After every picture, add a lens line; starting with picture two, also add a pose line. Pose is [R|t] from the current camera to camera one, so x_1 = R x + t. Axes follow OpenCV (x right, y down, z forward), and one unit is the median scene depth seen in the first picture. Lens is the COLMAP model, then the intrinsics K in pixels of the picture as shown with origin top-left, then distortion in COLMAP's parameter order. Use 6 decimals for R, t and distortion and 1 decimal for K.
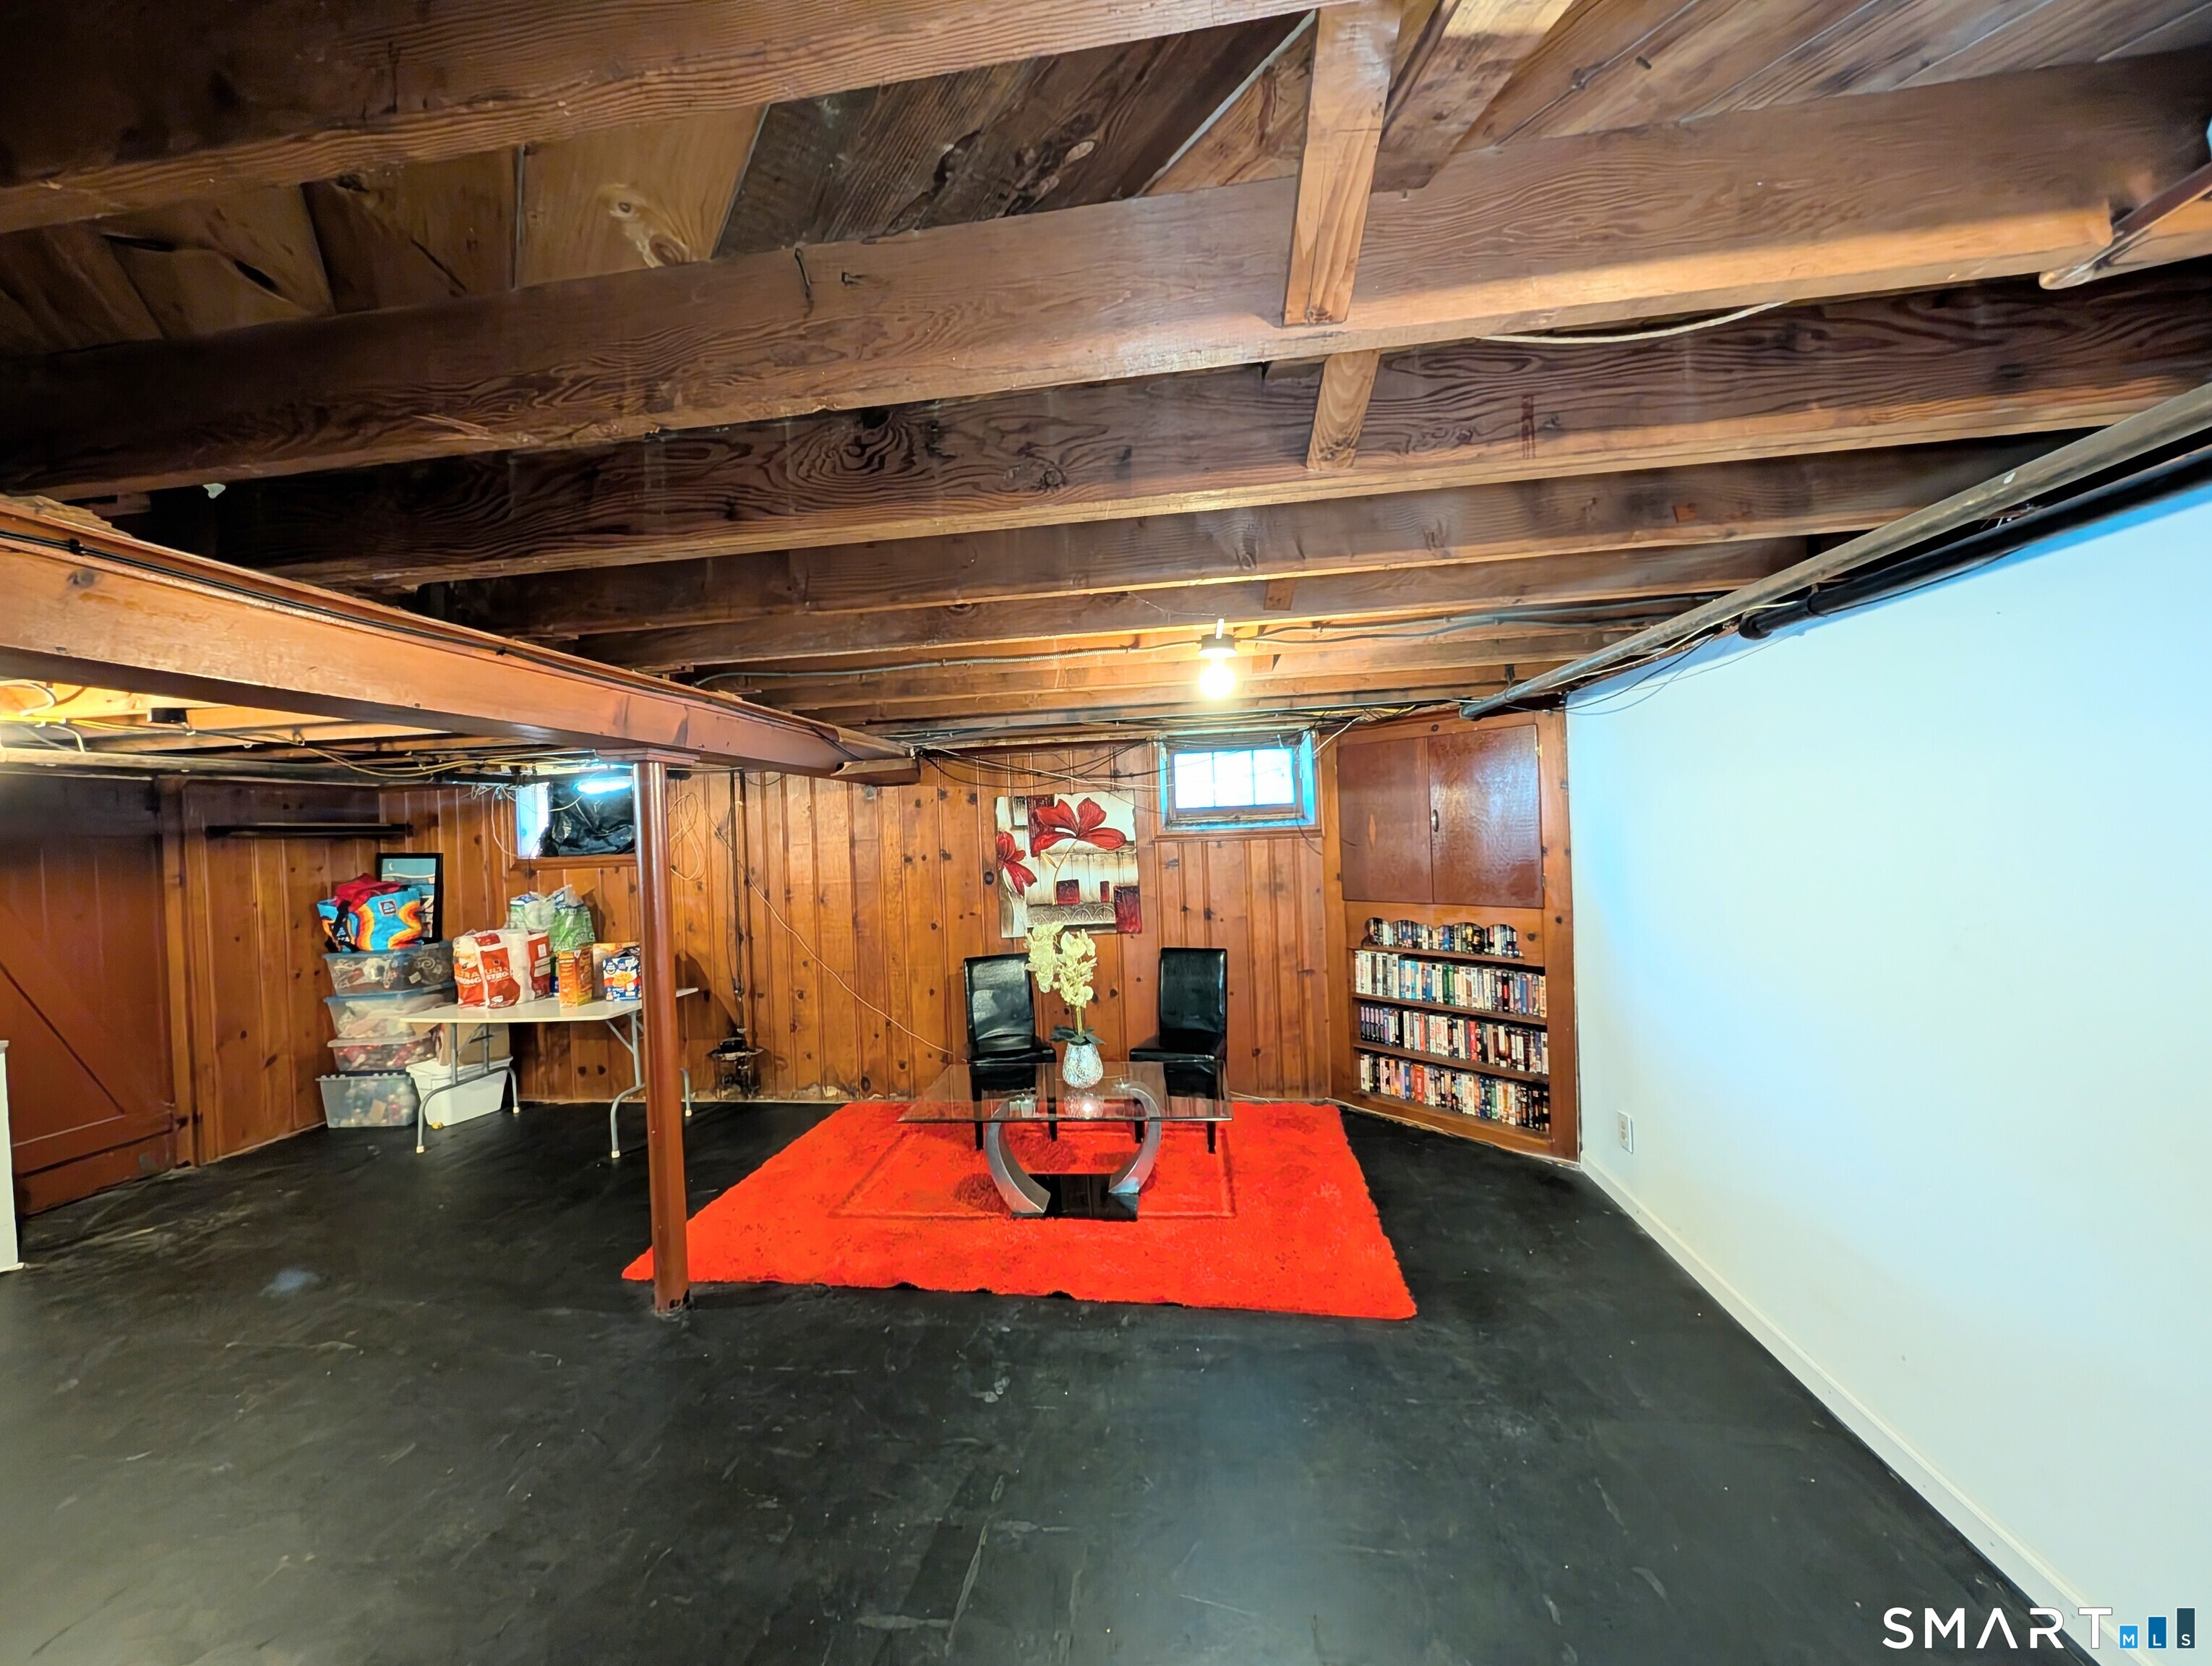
lens RADIAL K [[805.7, 0, 1108.9], [0, 805.7, 834.8], [0, 0, 1]] dist [0.000997, -0.000241]
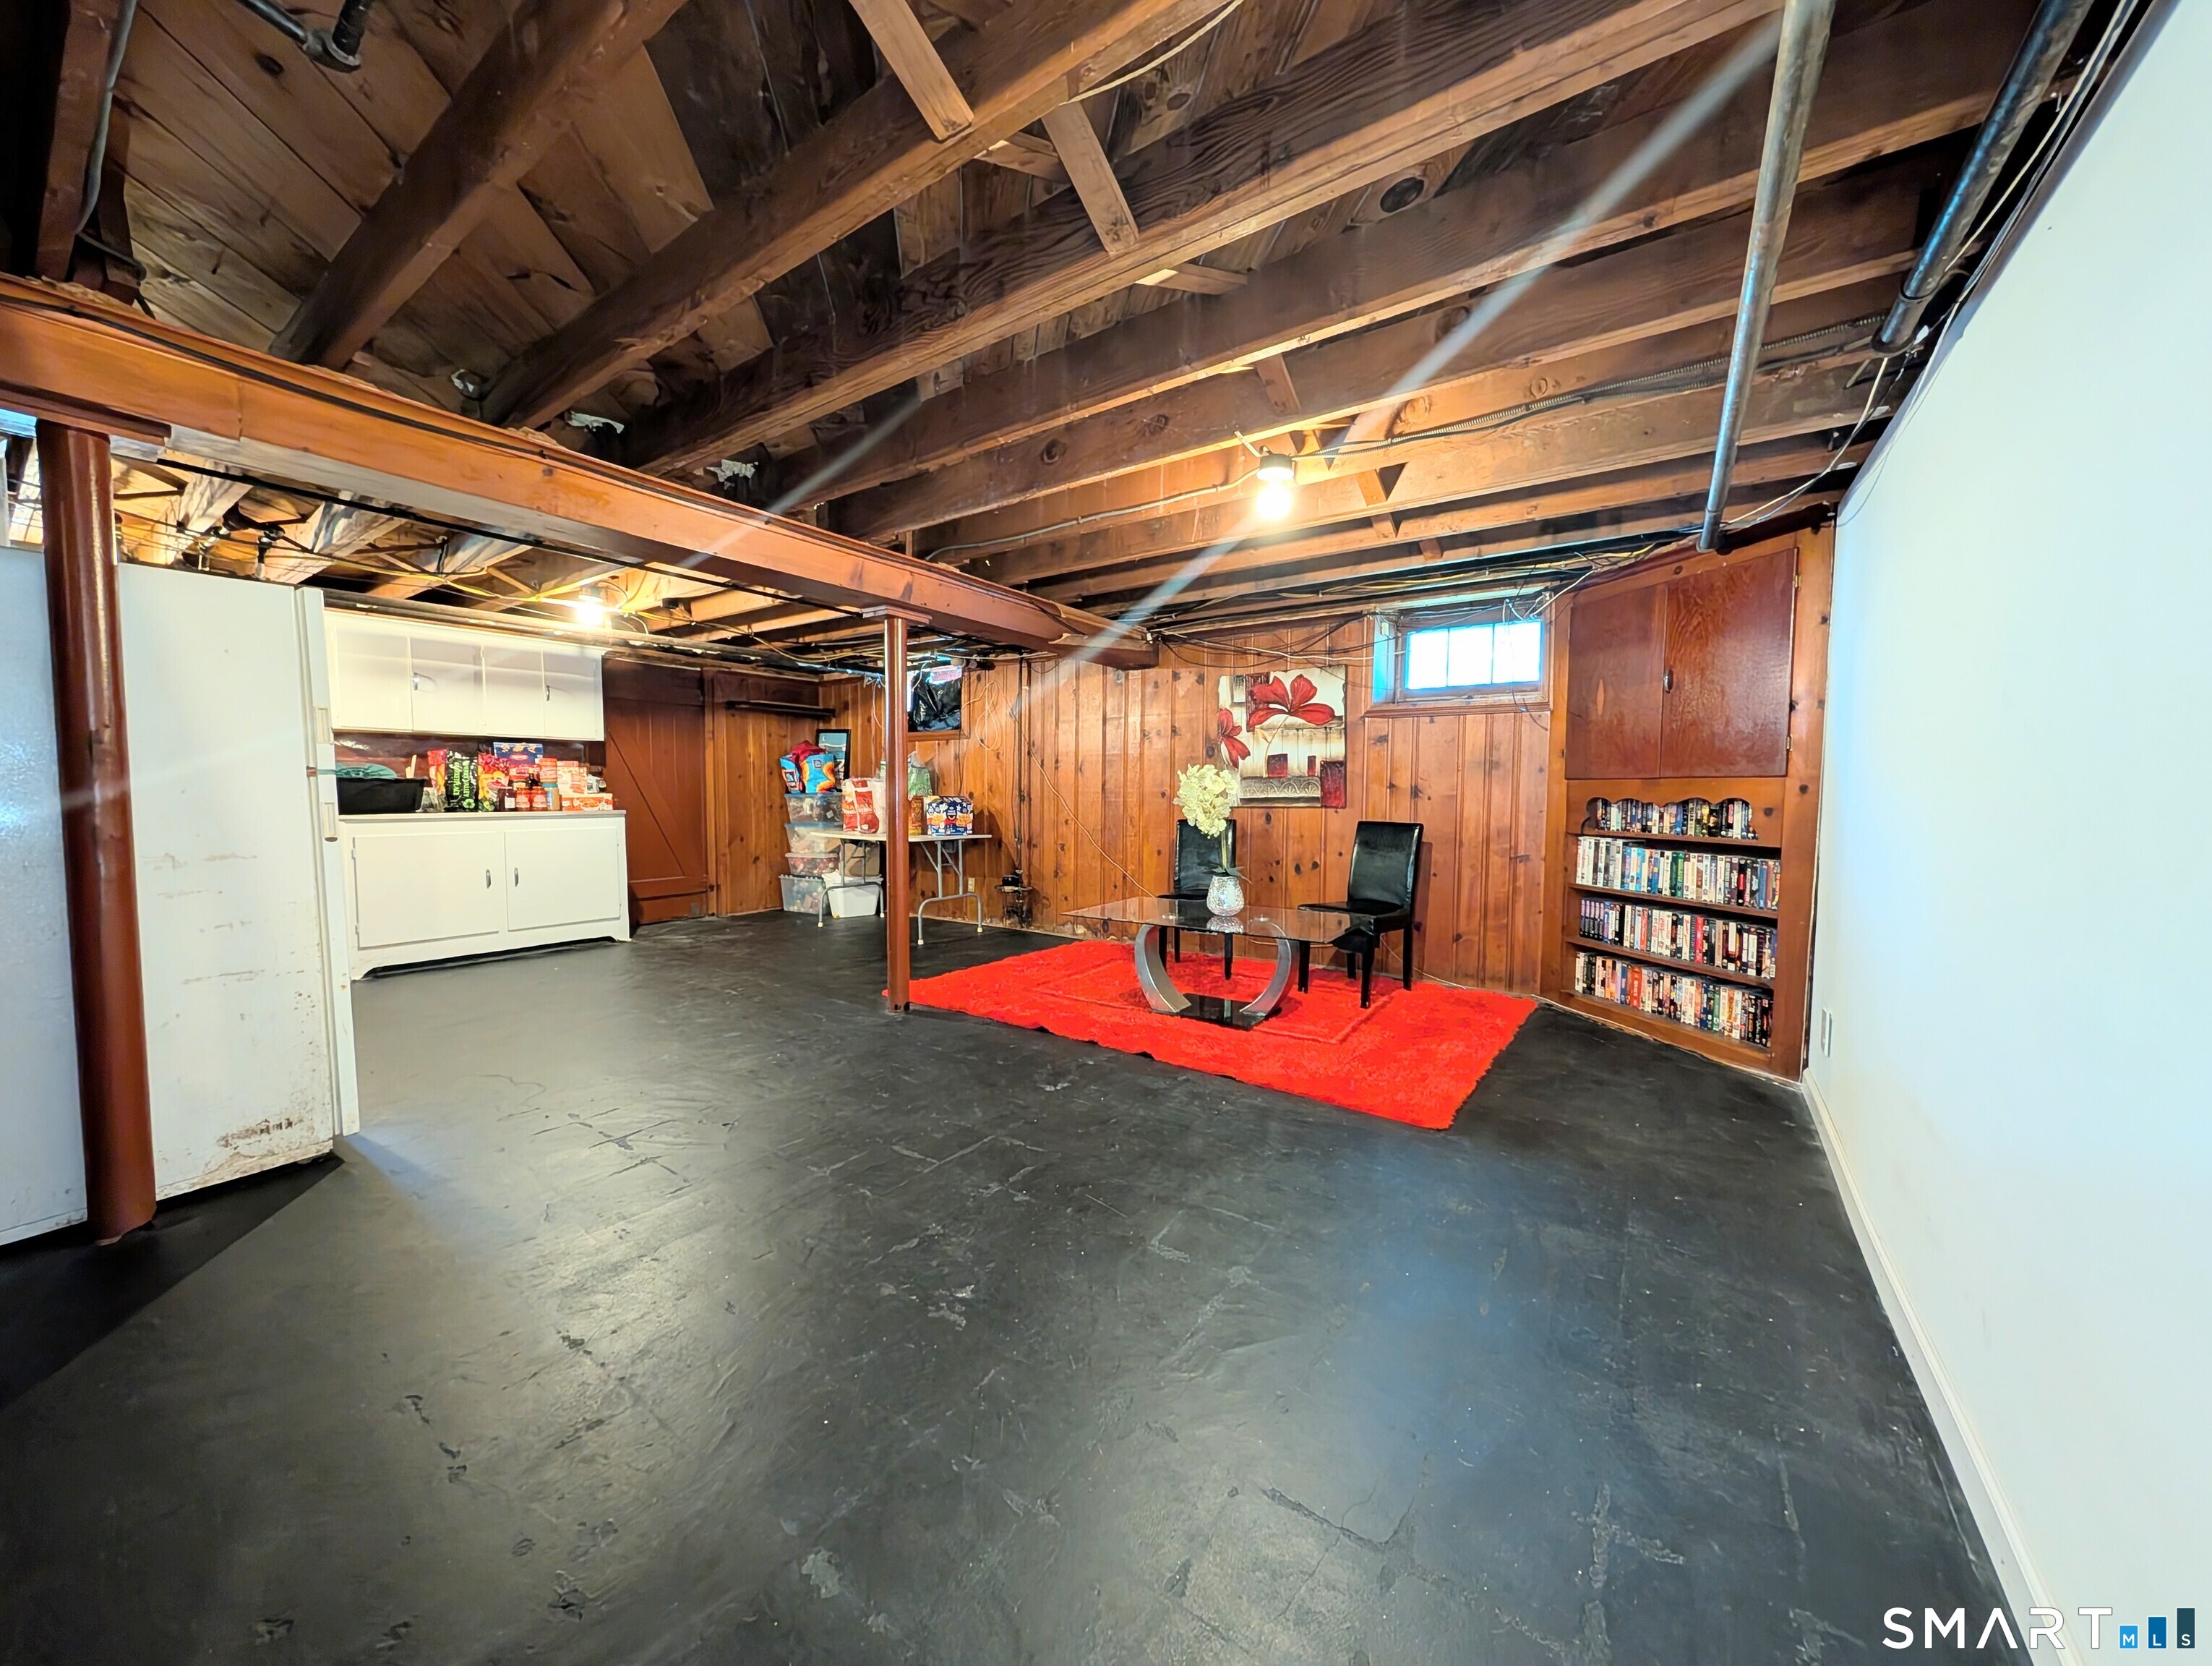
lens RADIAL K [[805.7, 0, 1105.9], [0, 805.7, 833.4], [0, 0, 1]] dist [0.000997, -0.000241]
pose [[0.886206, 0.071496, -0.457741, 0.245009], [-0.044979, 0.996631, 0.068585, 0.099761], [0.461102, -0.040192, 0.886436, -0.041045]]
